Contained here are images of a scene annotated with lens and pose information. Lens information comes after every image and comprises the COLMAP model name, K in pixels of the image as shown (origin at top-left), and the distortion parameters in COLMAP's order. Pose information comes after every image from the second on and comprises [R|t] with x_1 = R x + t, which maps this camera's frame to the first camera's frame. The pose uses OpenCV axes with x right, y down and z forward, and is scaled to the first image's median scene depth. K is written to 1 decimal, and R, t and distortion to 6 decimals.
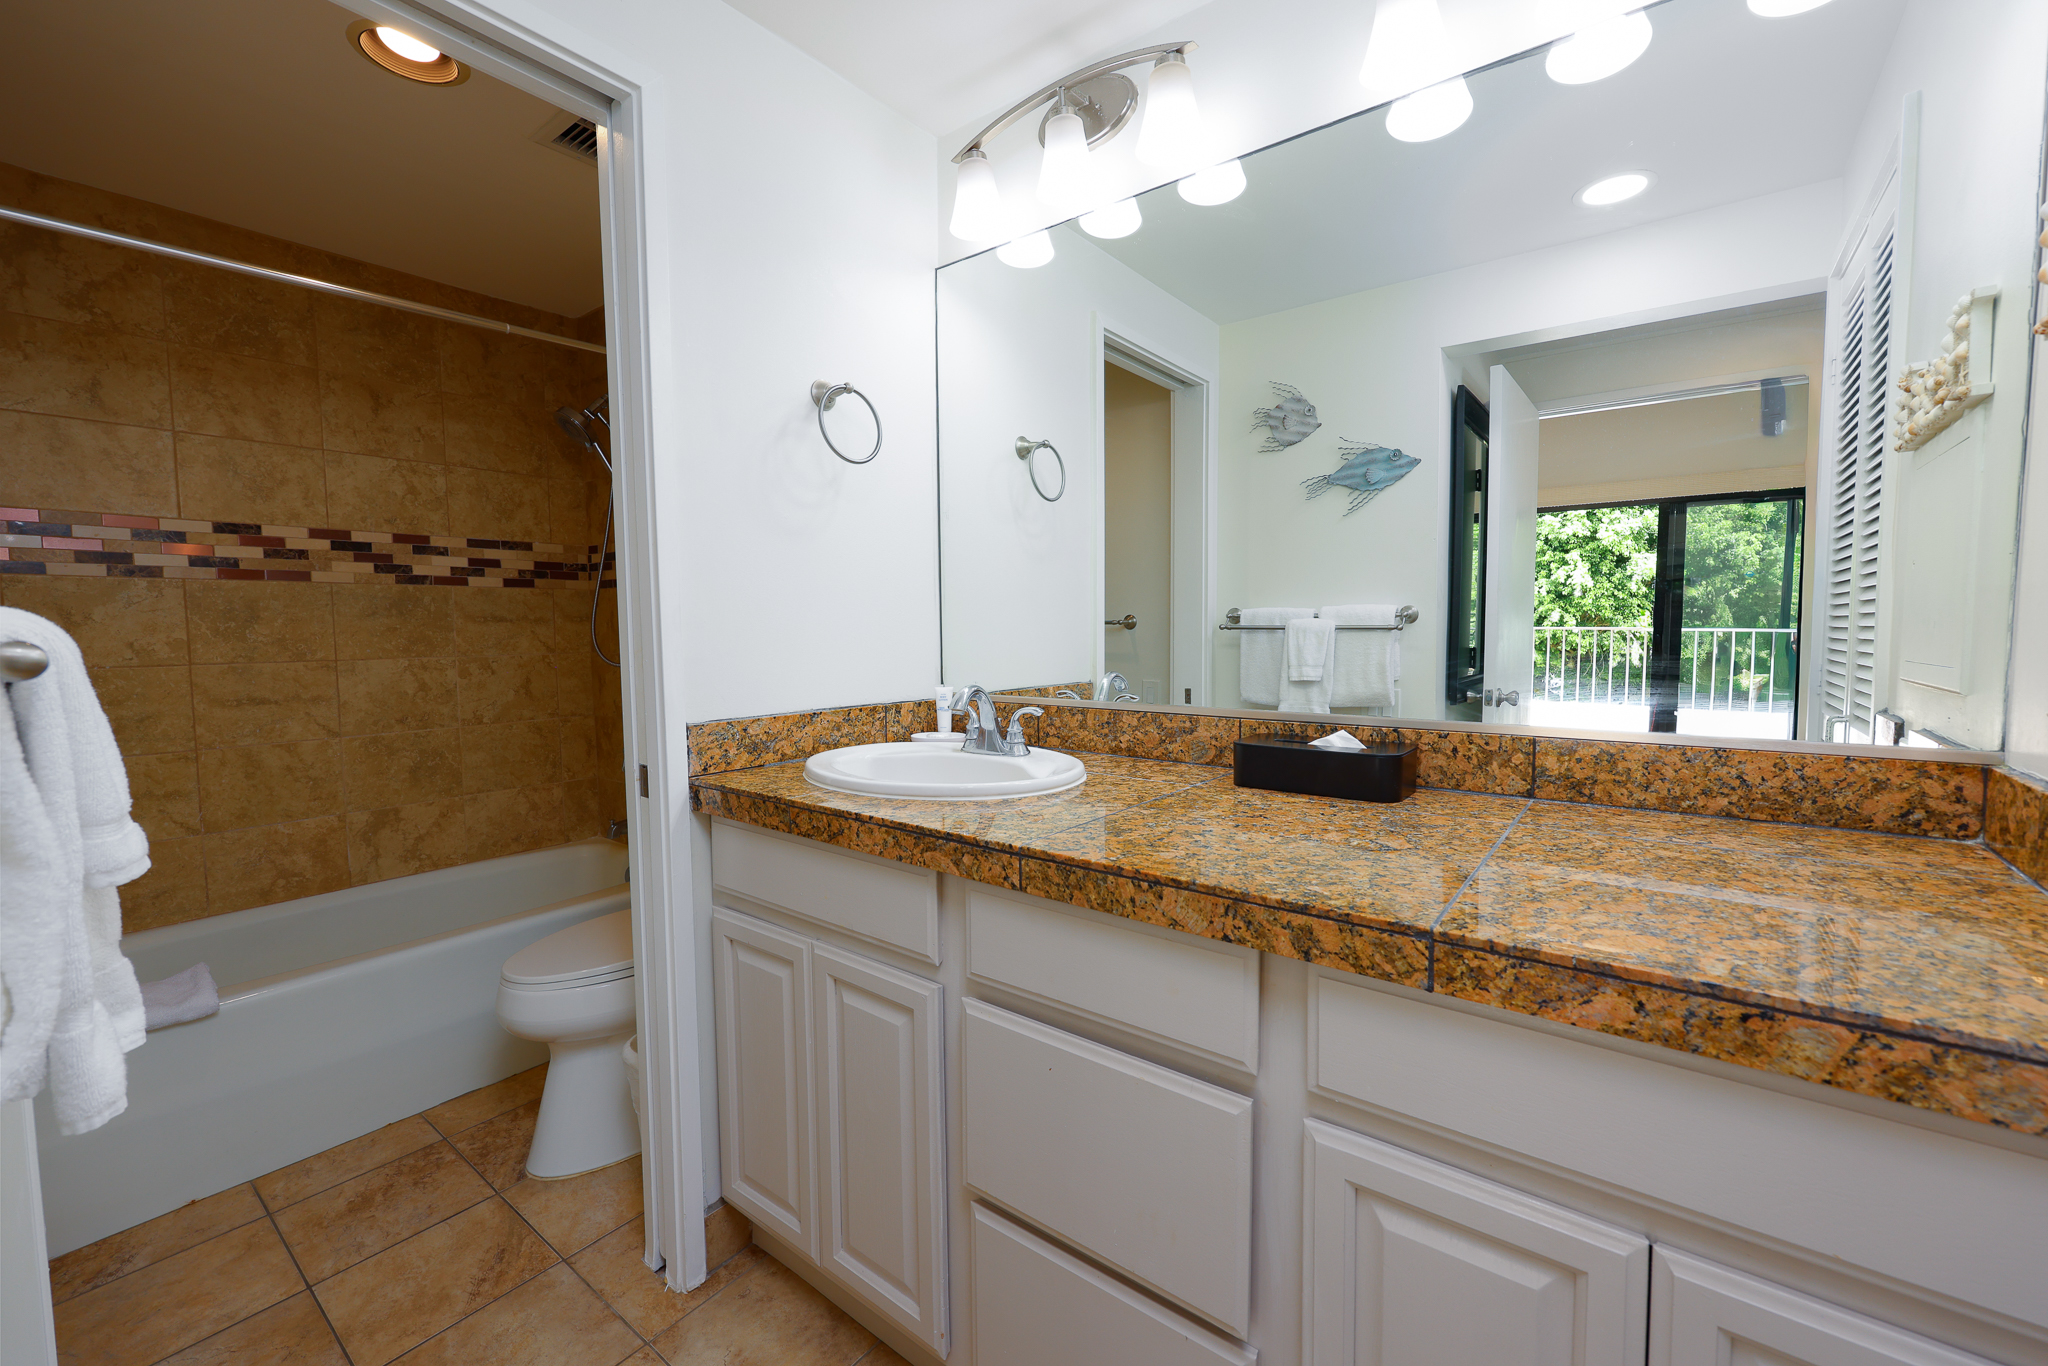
lens RADIAL K [[825.7, 0, 1039.8], [0, 825.7, 680.5], [0, 0, 1]] dist [-0.002818, 0.000542]
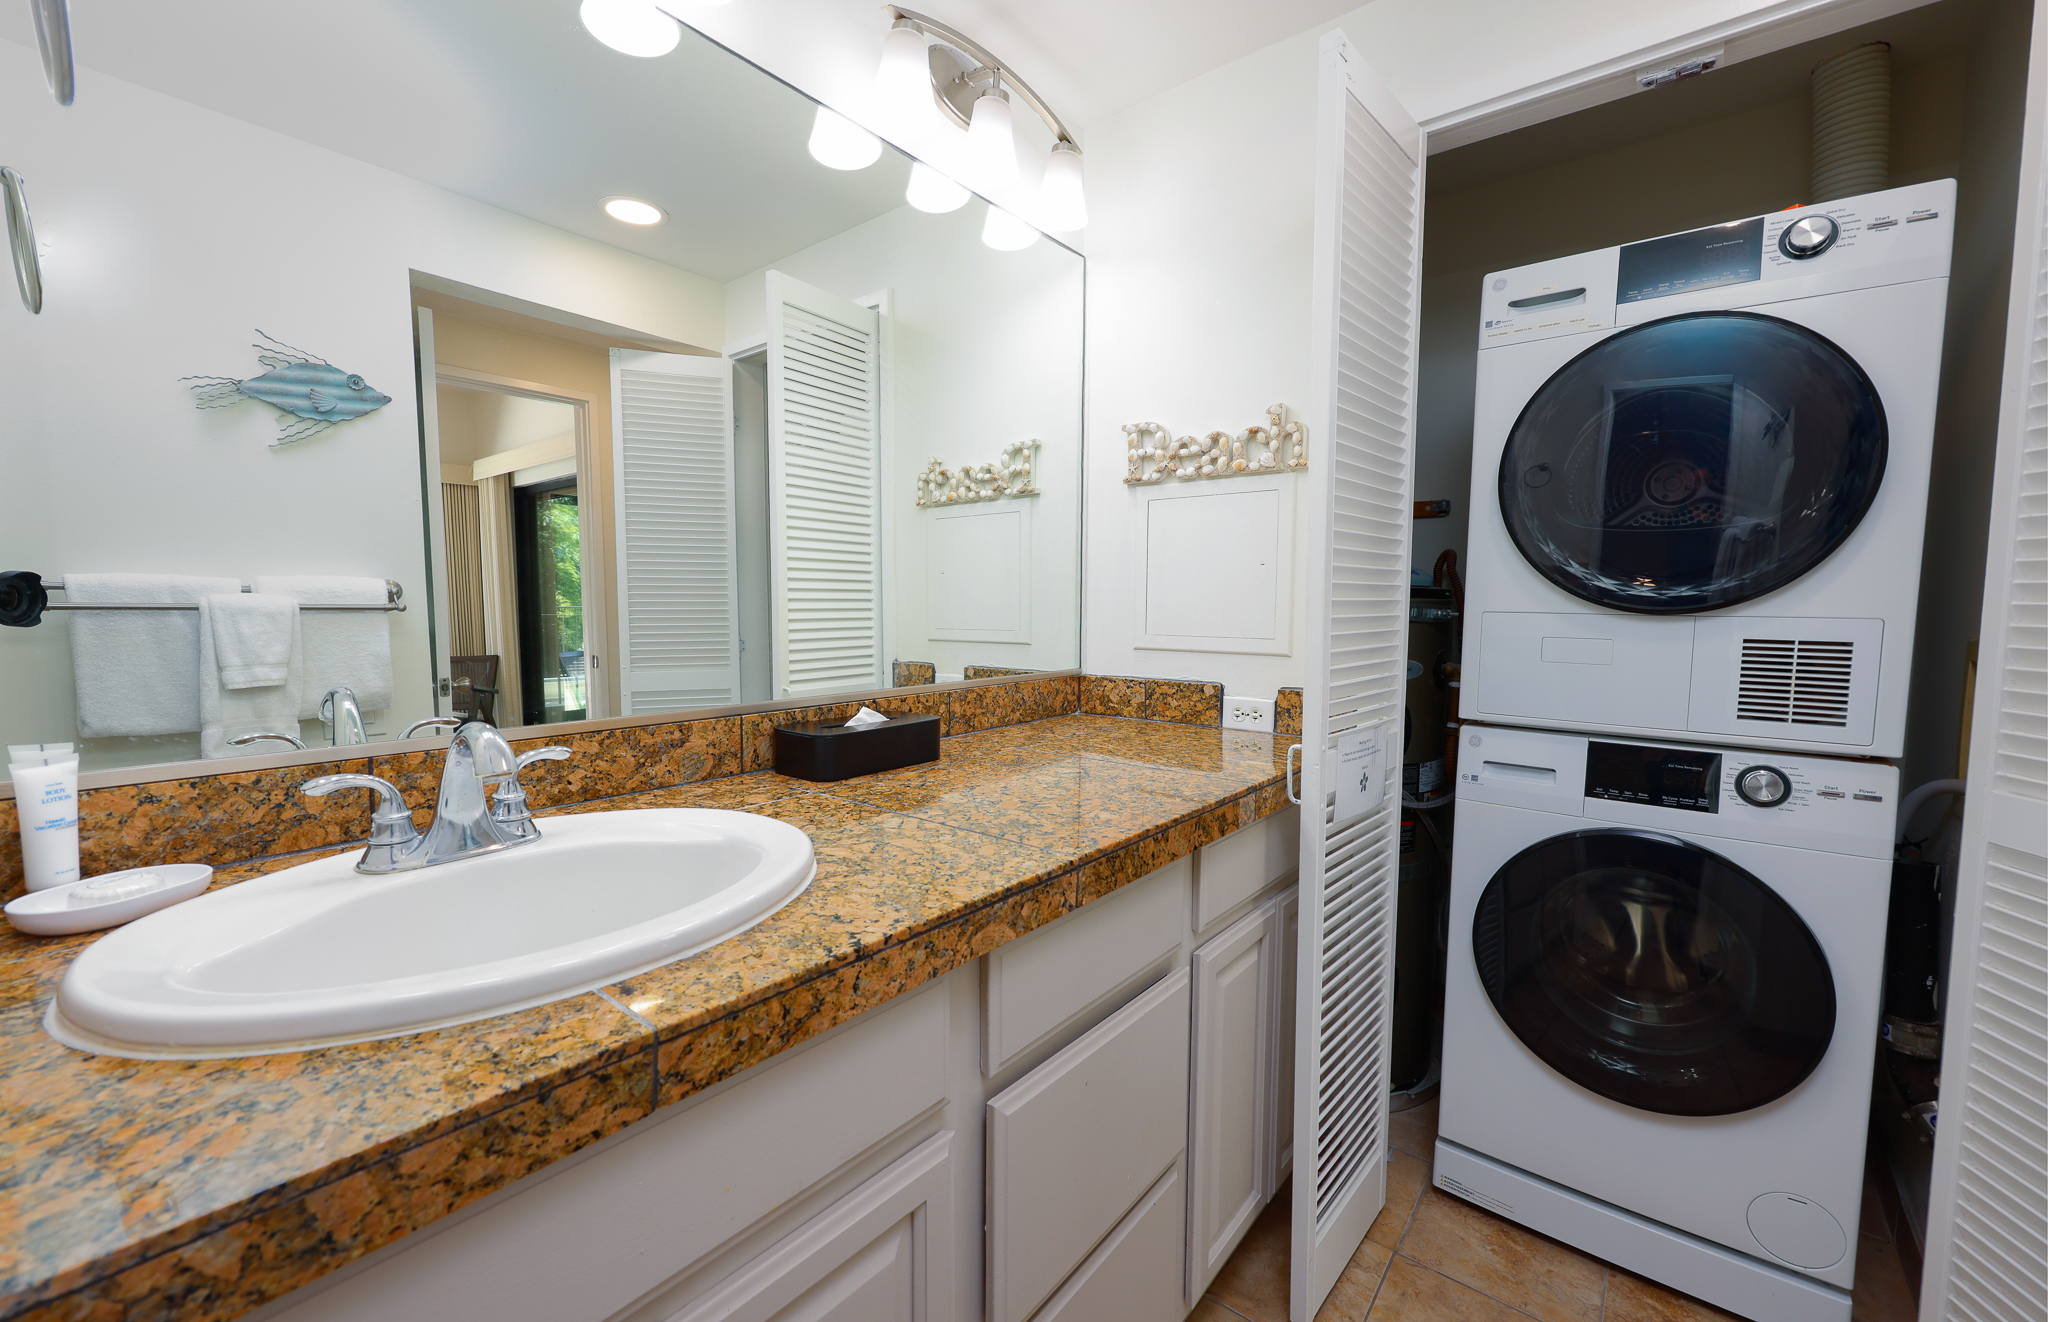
lens RADIAL K [[803.9, 0, 1029.2], [0, 803.9, 666.7], [0, 0, 1]] dist [0.001097, -0.000023]
pose [[0.029766, -0.070700, 0.997053, -0.693607], [0.060594, 0.995788, 0.068801, -0.052497], [-0.997719, 0.058368, 0.033925, 0.804407]]
